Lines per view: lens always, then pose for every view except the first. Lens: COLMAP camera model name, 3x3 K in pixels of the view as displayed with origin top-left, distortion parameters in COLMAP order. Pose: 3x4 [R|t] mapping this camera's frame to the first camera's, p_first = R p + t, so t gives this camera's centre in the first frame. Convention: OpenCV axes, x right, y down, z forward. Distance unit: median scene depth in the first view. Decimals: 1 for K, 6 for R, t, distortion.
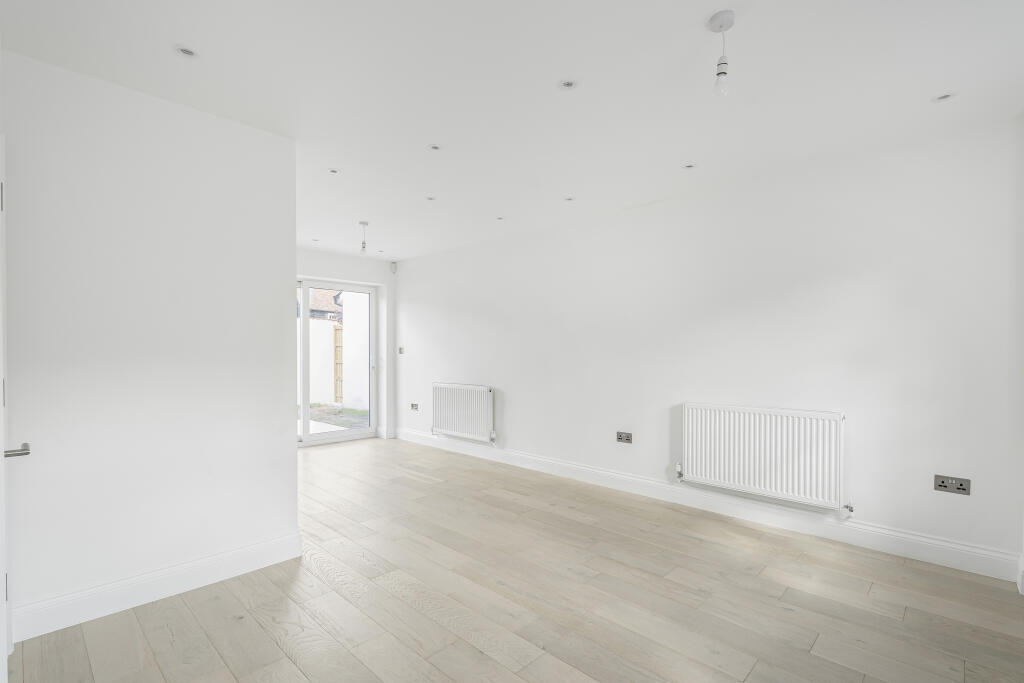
lens RADIAL K [[464.7, 0, 512.1], [0, 464.7, 345.6], [0, 0, 1]] dist [0.003538, 0.000329]
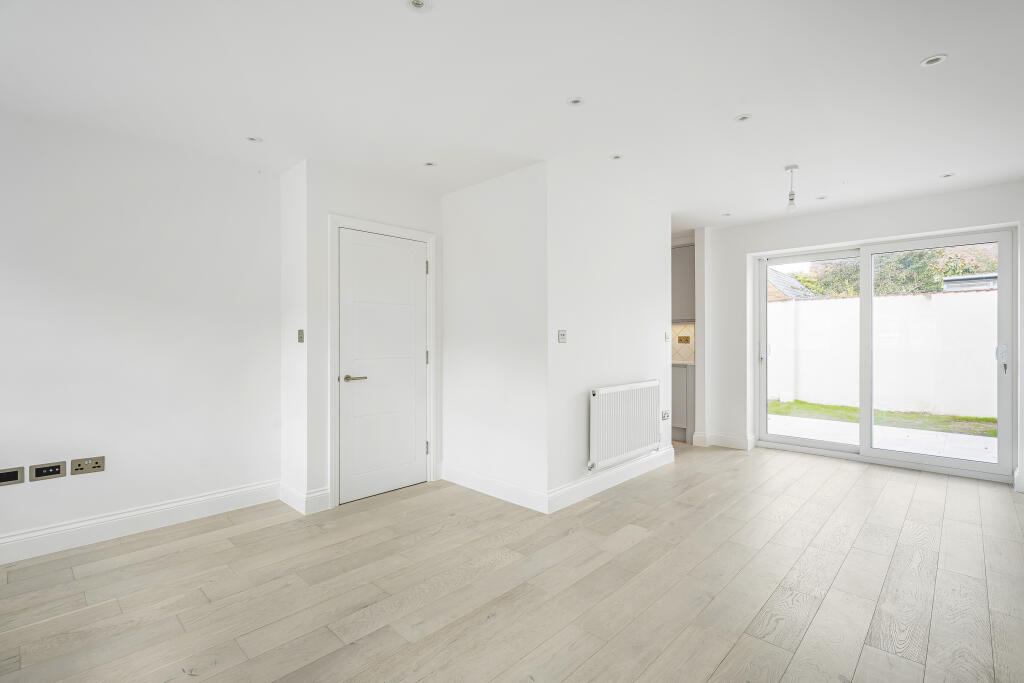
lens RADIAL K [[464.7, 0, 511.1], [0, 464.7, 342.2], [0, 0, 1]] dist [0.003538, 0.000329]
pose [[0.020016, 0.008441, -0.999764, 0.422800], [0.008618, 0.999926, 0.008615, 0.006910], [0.999763, -0.008789, 0.019942, 0.535817]]
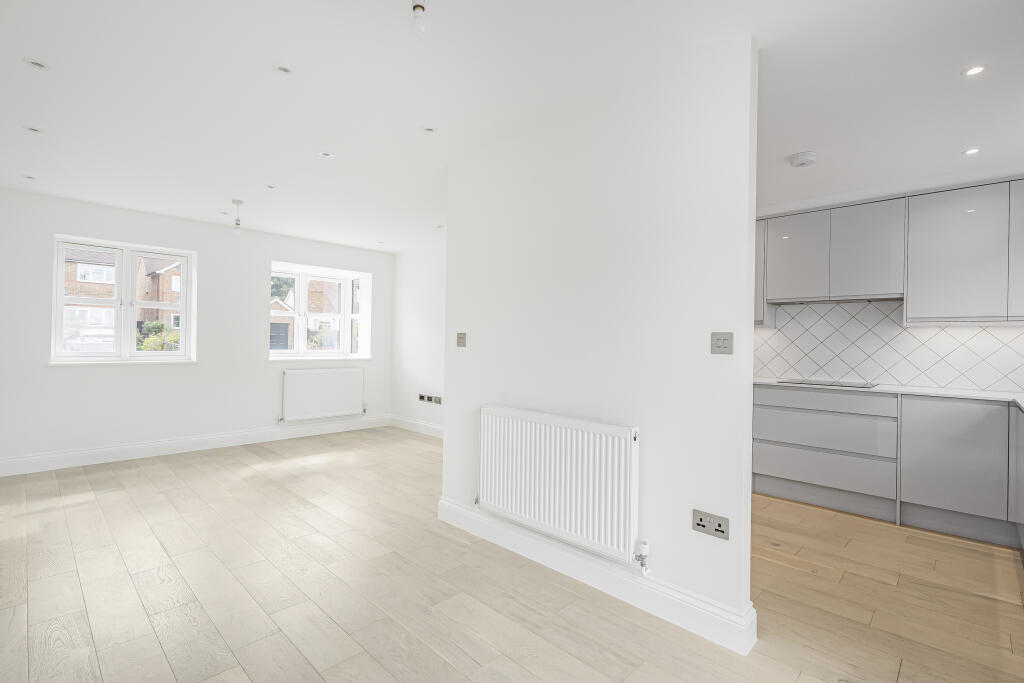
lens RADIAL K [[464.7, 0, 510.0], [0, 464.7, 342.9], [0, 0, 1]] dist [0.003538, 0.000329]
pose [[-0.999895, -0.010795, -0.009679, -0.357581], [-0.010696, 0.999891, -0.010160, 0.016076], [0.009787, -0.010055, -0.999902, 1.288668]]
